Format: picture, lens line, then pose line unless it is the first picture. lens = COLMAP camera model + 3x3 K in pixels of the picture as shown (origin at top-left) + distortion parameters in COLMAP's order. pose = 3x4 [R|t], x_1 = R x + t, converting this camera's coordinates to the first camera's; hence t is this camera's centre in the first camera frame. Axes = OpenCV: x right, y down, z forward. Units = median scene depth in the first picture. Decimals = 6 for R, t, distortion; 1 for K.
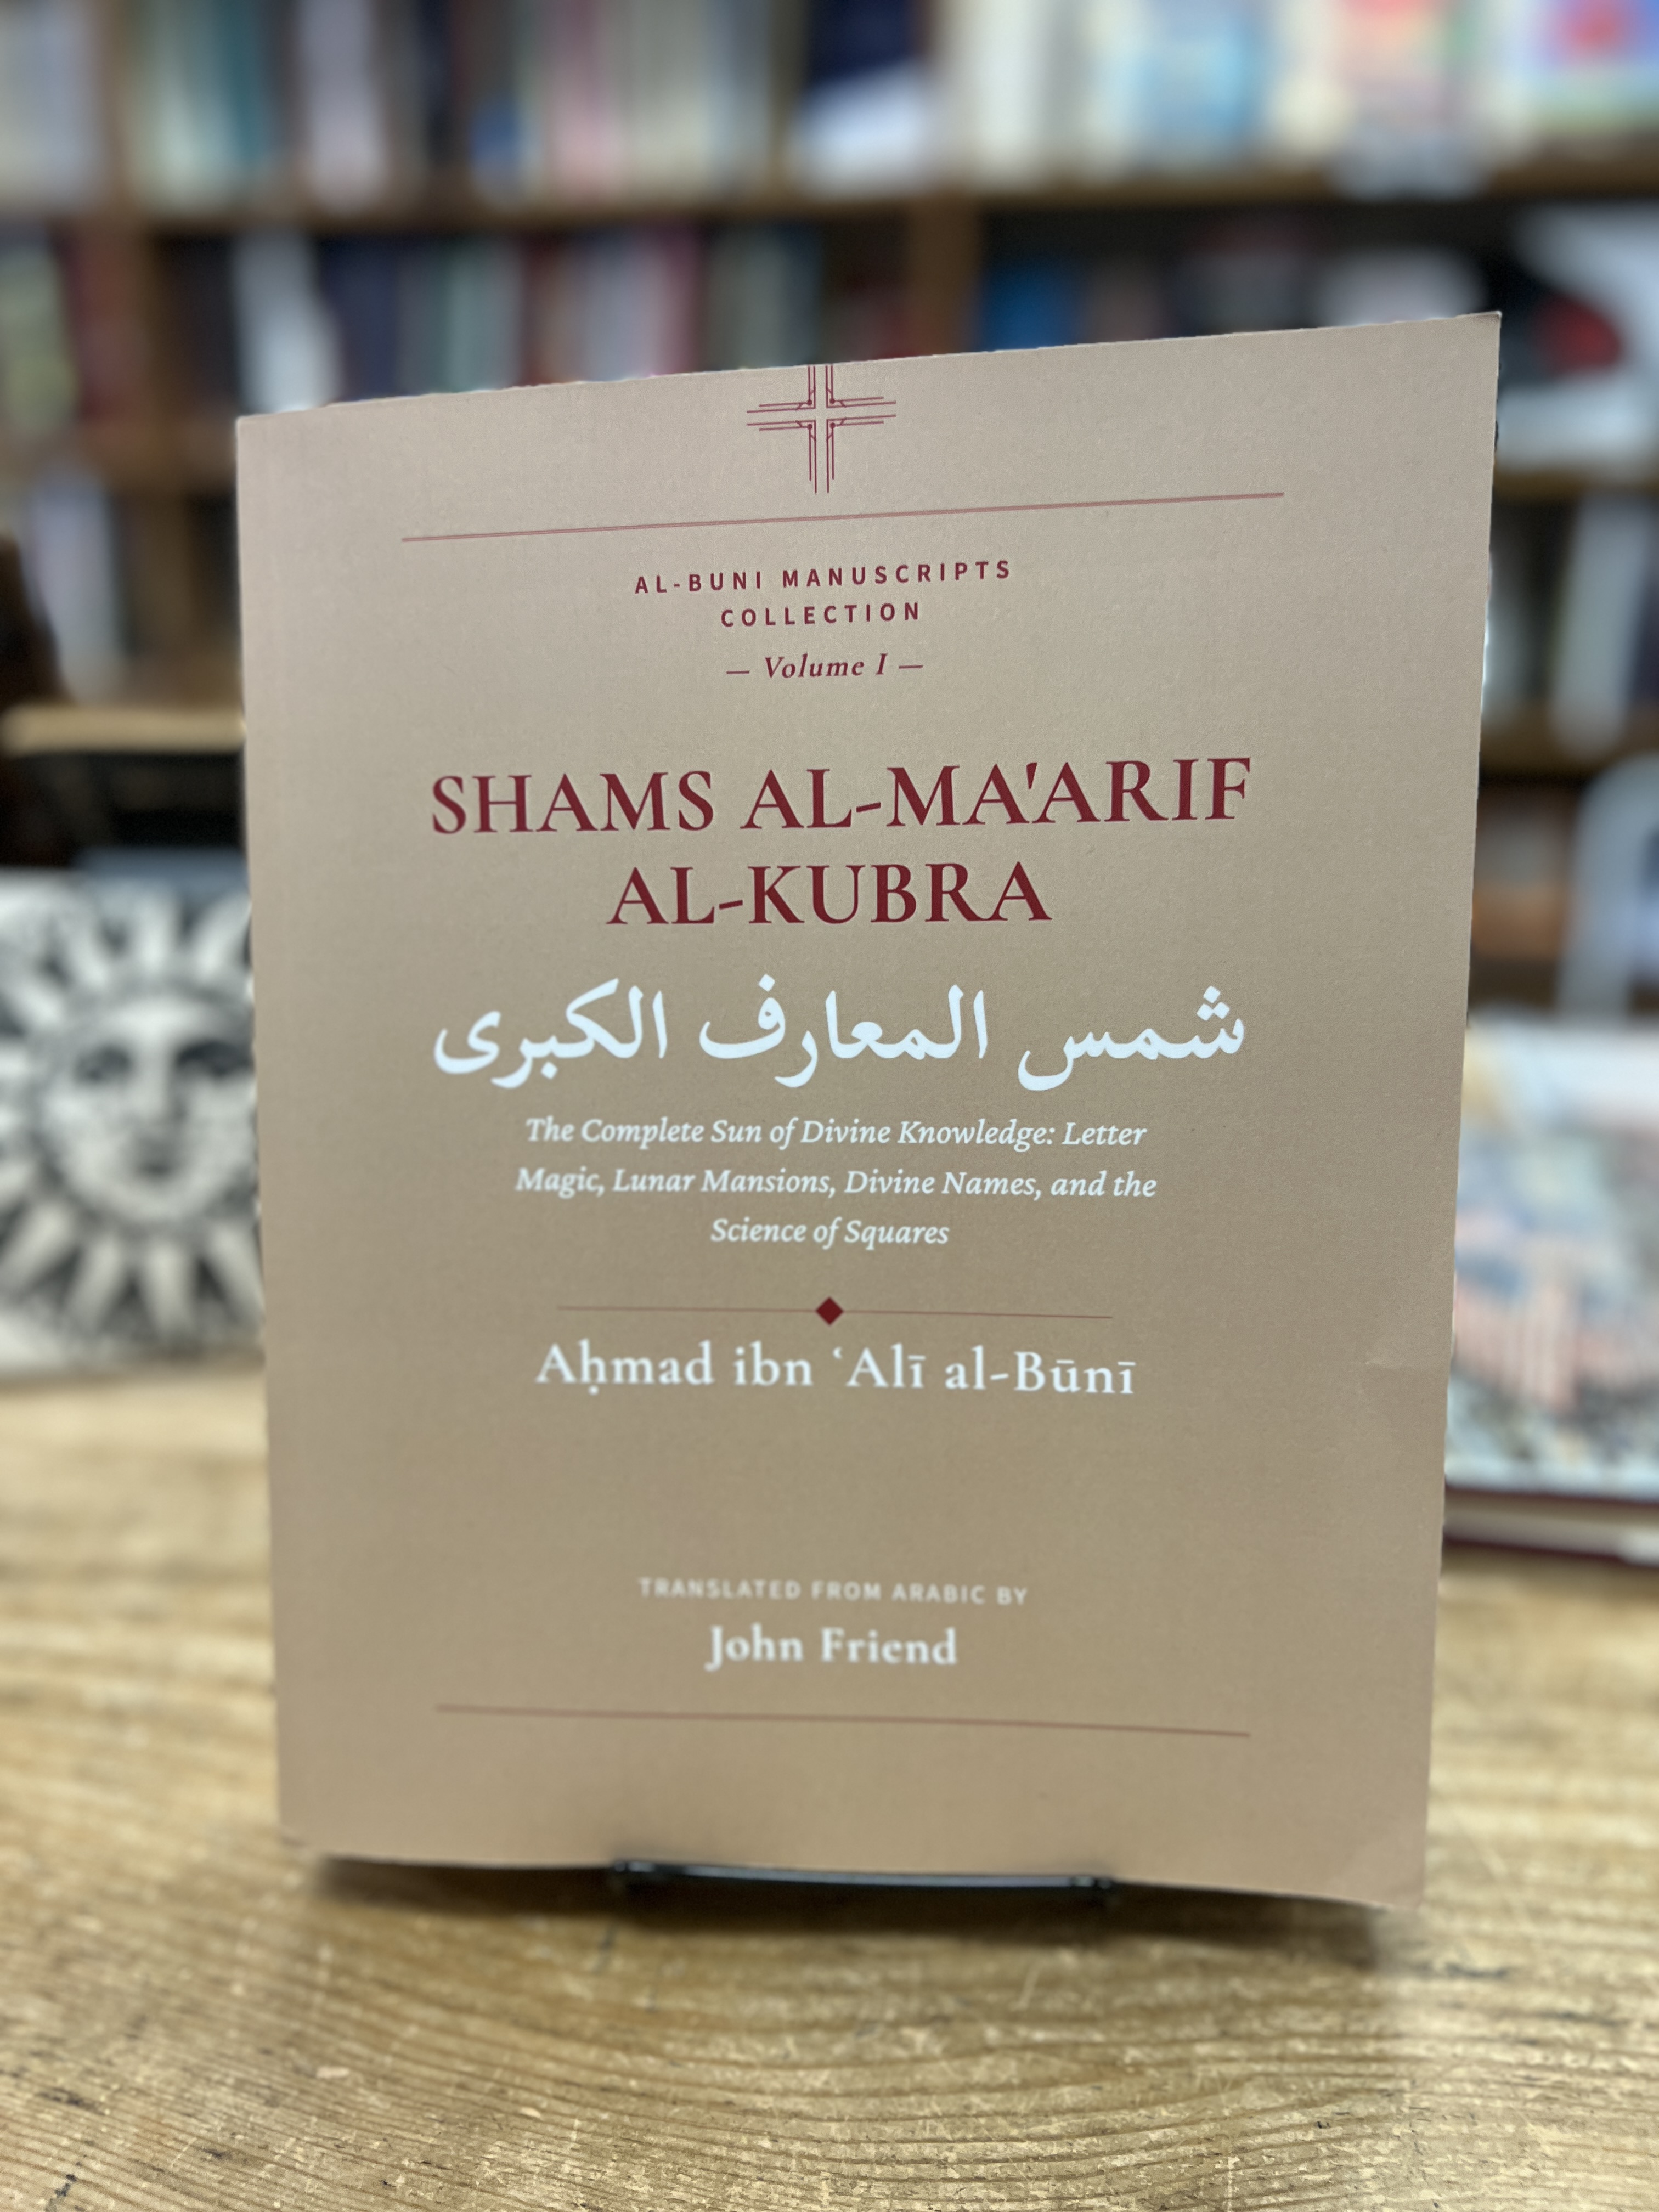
lens RADIAL K [[1698.5, 0, 821.7], [0, 1698.5, 1117.9], [0, 0, 1]] dist [-0.005175, -0.020957]
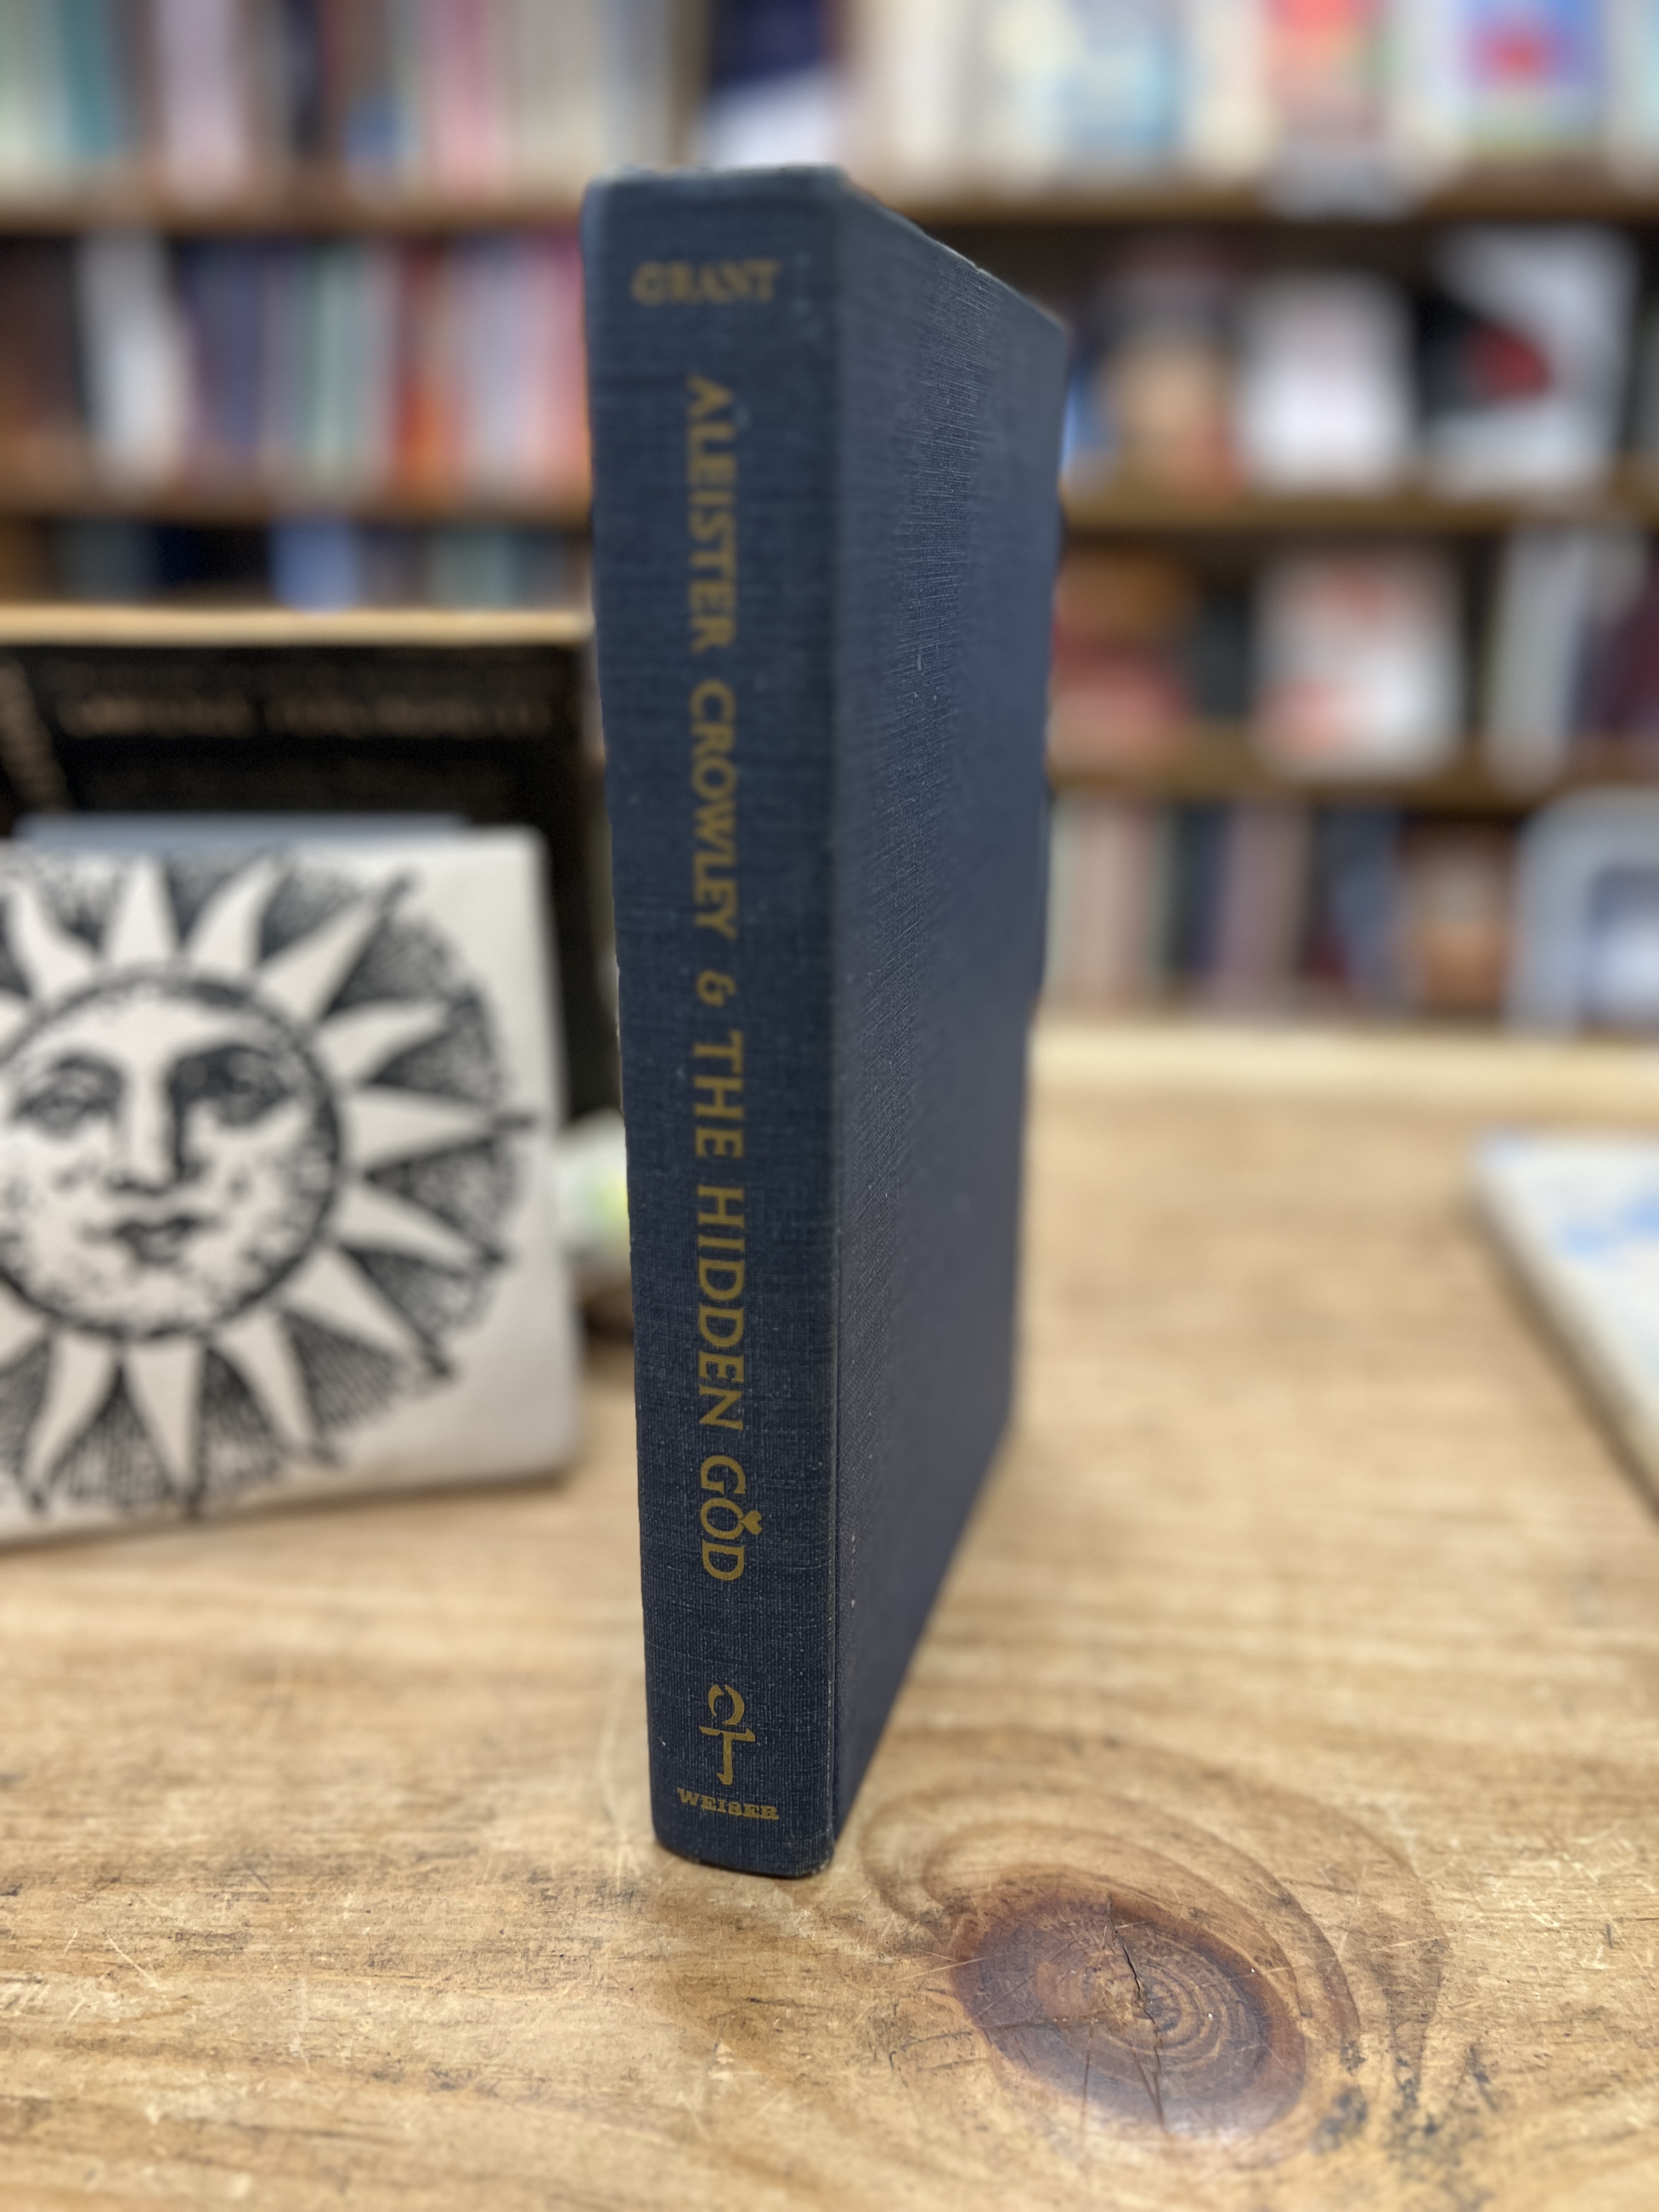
lens RADIAL K [[1698.5, 0, 828.5], [0, 1698.5, 1109.9], [0, 0, 1]] dist [-0.005175, -0.020957]
pose [[0.994827, -0.016557, 0.100227, -0.178772], [0.020546, 0.999032, -0.038903, 0.008506], [-0.099486, 0.040761, 0.994204, 0.264389]]
